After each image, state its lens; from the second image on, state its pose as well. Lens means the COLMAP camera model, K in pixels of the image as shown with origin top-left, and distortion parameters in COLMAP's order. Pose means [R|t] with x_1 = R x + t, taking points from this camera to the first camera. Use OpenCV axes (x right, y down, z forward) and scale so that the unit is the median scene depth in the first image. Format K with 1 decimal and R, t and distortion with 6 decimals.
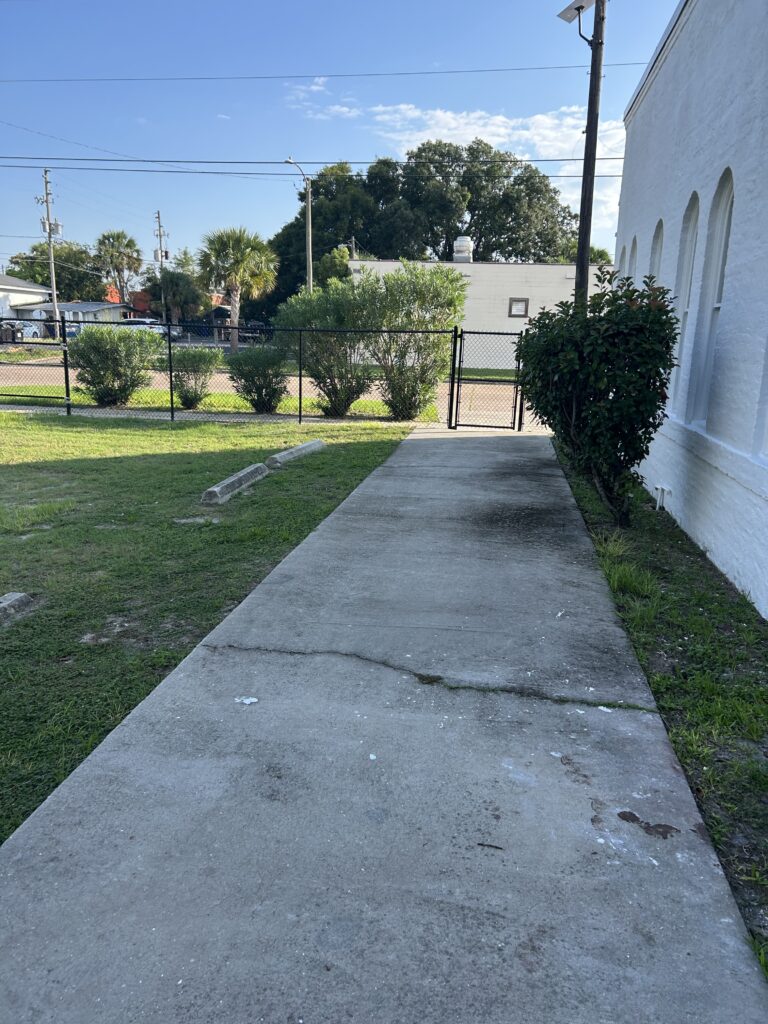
lens RADIAL K [[765.4, 0, 388.4], [0, 765.4, 514.3], [0, 0, 1]] dist [0.034280, -0.043396]
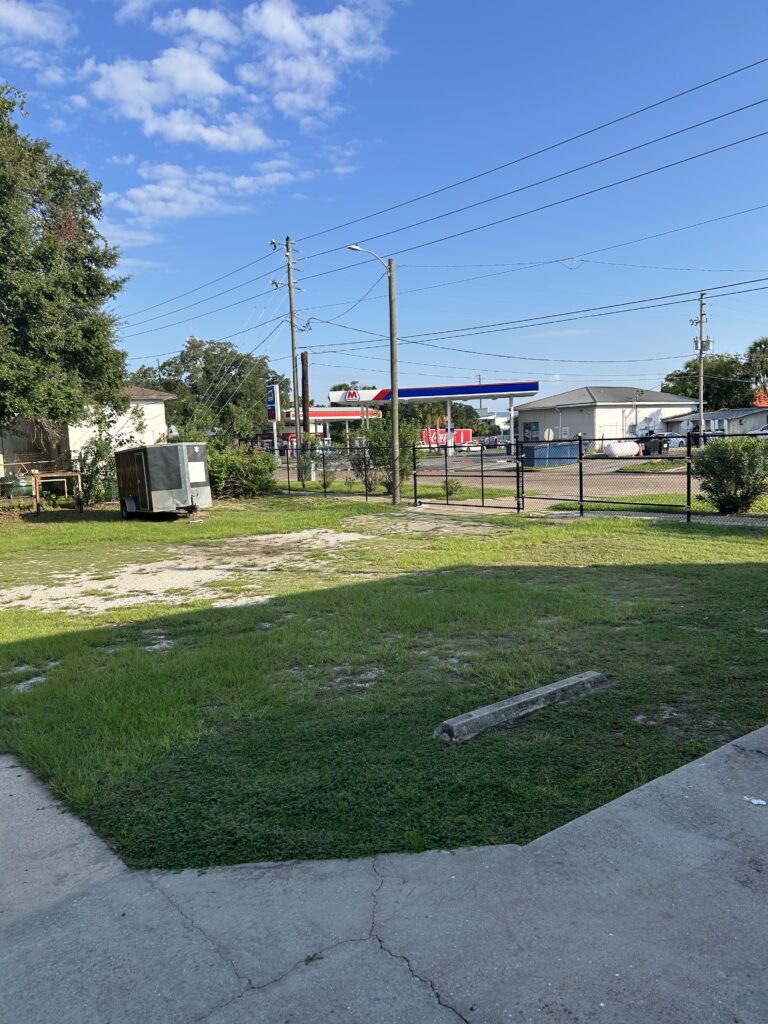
lens RADIAL K [[765.4, 0, 397.5], [0, 765.4, 520.5], [0, 0, 1]] dist [0.034280, -0.043396]
pose [[0.706773, 0.013863, -0.707304, 0.113306], [-0.100425, 0.991649, -0.080913, -0.005238], [0.700276, 0.128218, 0.702263, -0.083833]]
